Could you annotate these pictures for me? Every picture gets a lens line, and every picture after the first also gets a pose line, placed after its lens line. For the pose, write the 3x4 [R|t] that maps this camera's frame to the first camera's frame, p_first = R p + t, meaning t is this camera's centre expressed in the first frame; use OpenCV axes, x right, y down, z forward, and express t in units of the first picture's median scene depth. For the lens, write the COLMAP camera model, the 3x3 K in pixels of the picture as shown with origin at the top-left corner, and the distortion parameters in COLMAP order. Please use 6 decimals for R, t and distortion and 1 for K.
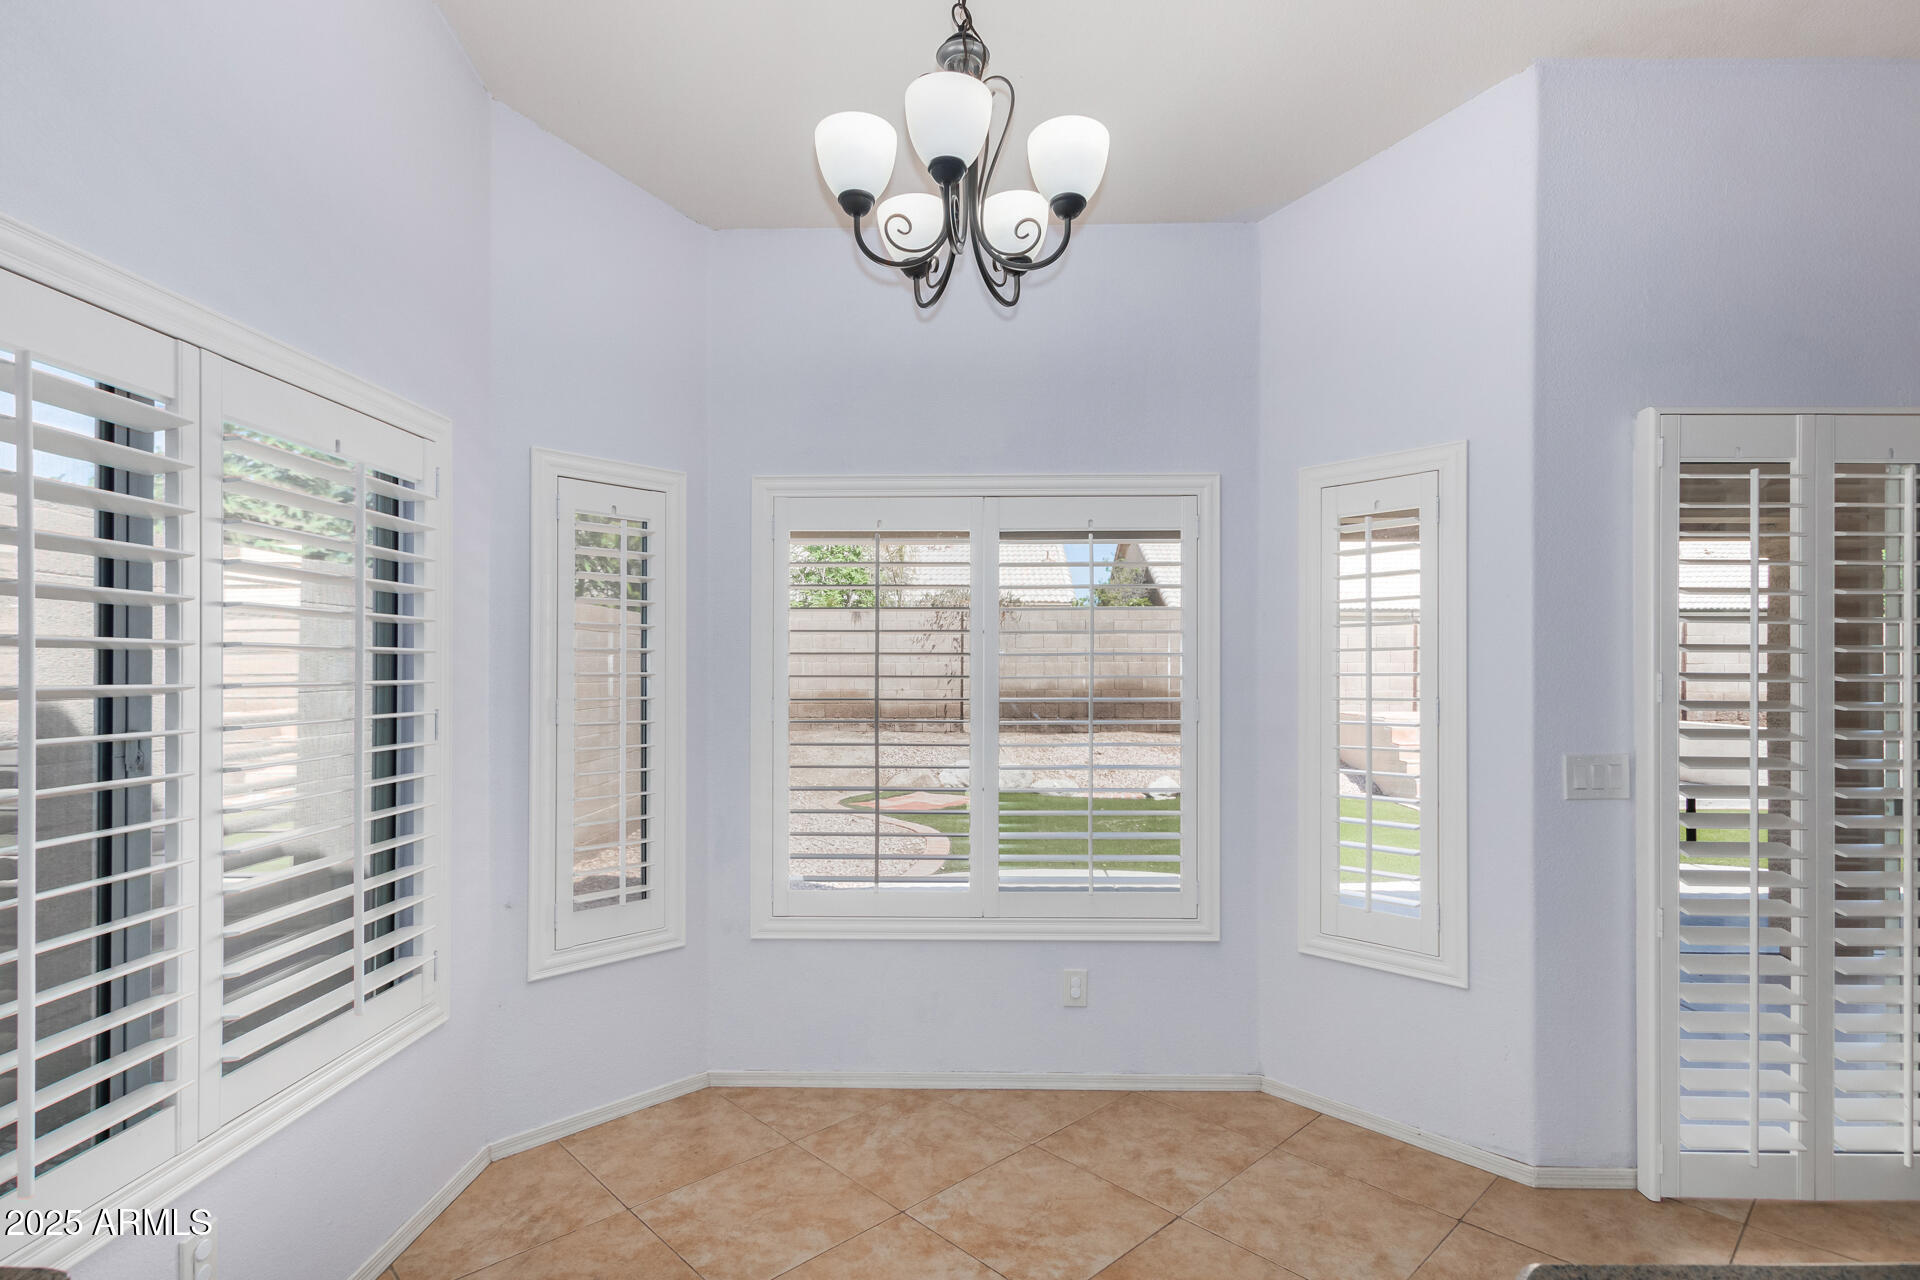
lens RADIAL K [[899.0, 0, 966.5], [0, 899.0, 667.0], [0, 0, 1]] dist [0.005271, 0.001350]
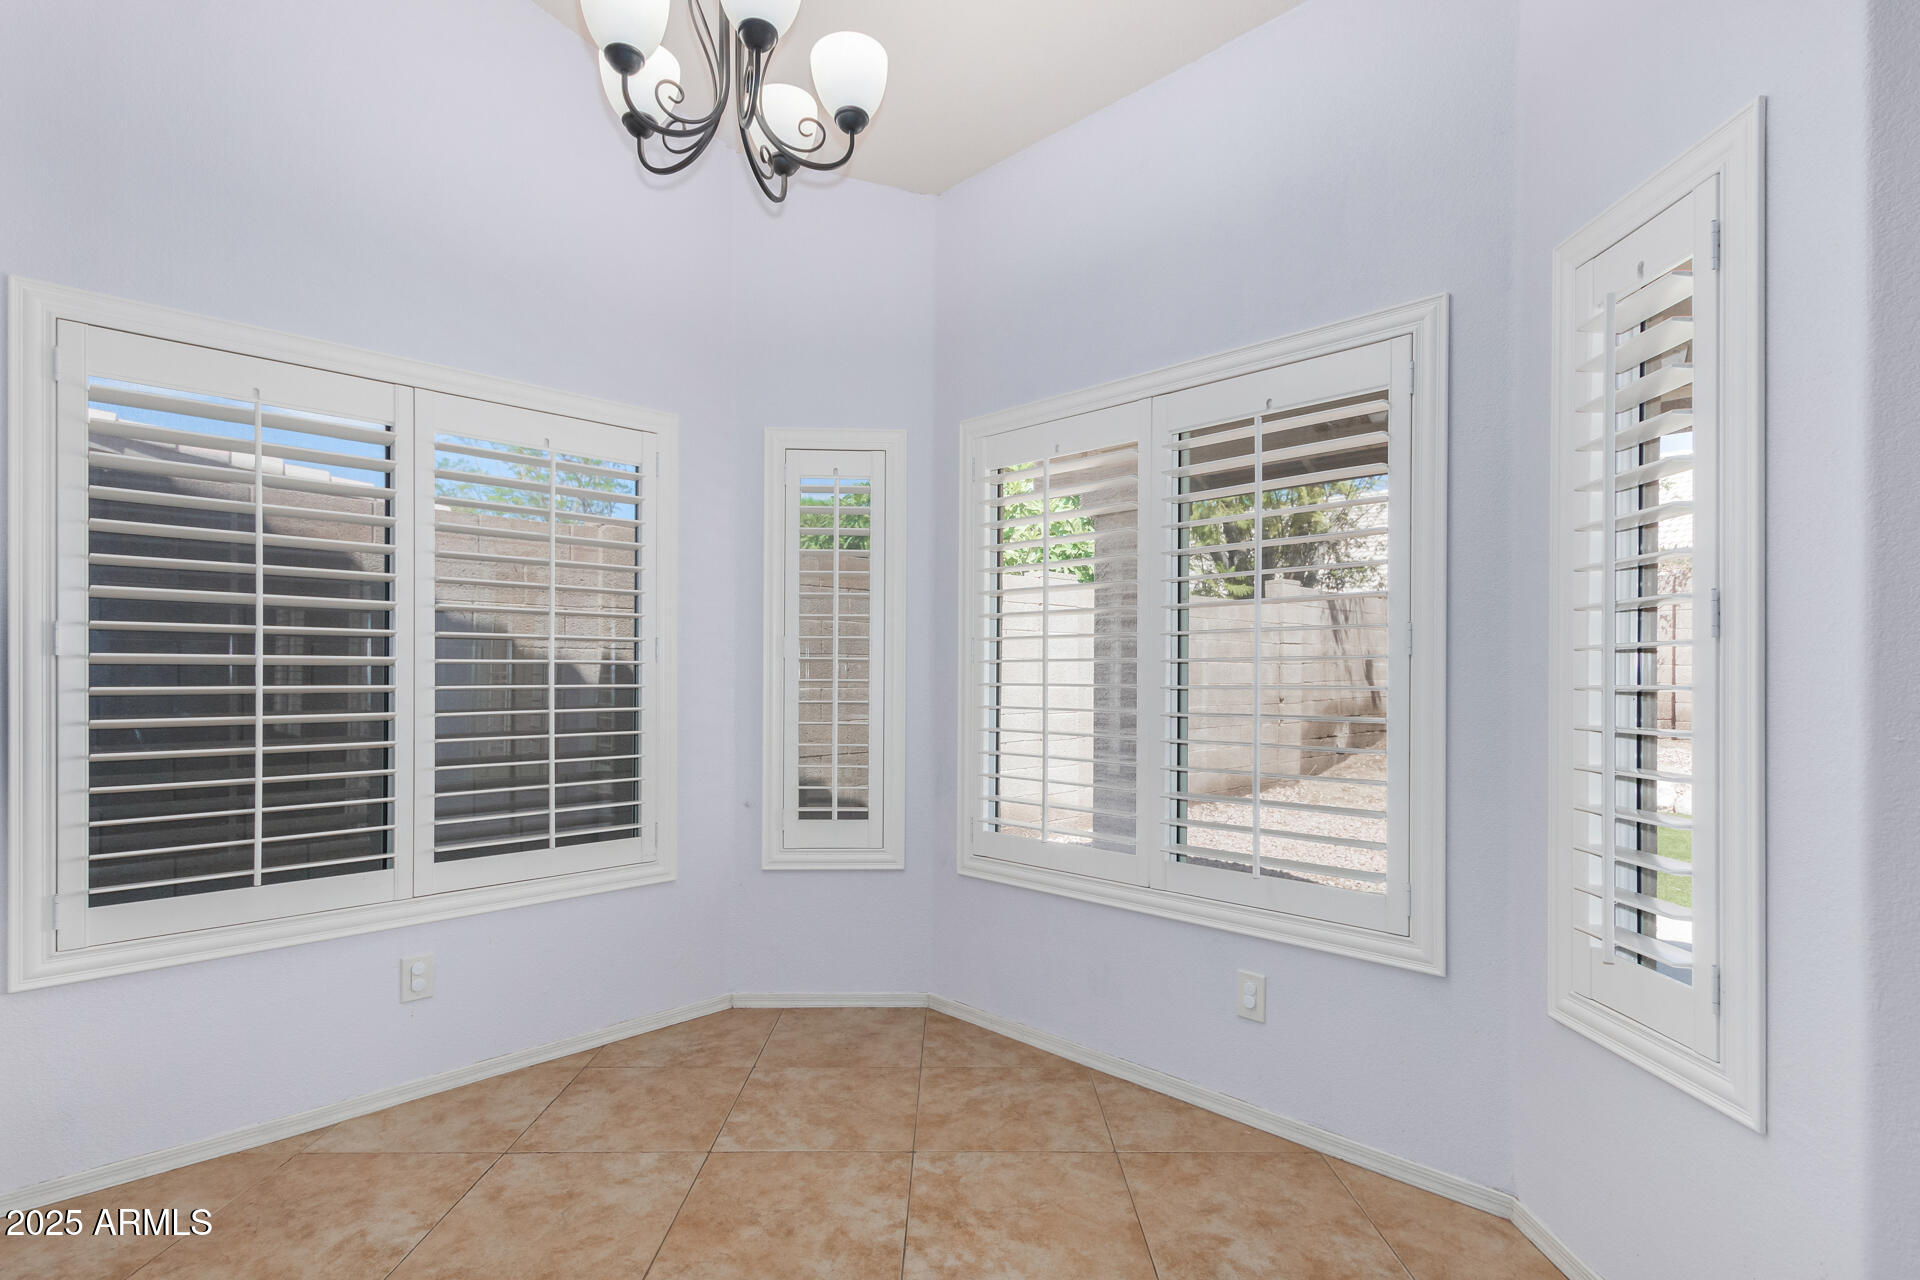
lens RADIAL K [[899.0, 0, 966.5], [0, 899.0, 667.0], [0, 0, 1]] dist [0.005271, 0.001350]
pose [[0.746390, -0.003595, -0.665499, 0.535785], [0.001343, 0.999992, -0.003895, 0.082964], [0.665507, 0.002013, 0.746389, 0.285023]]
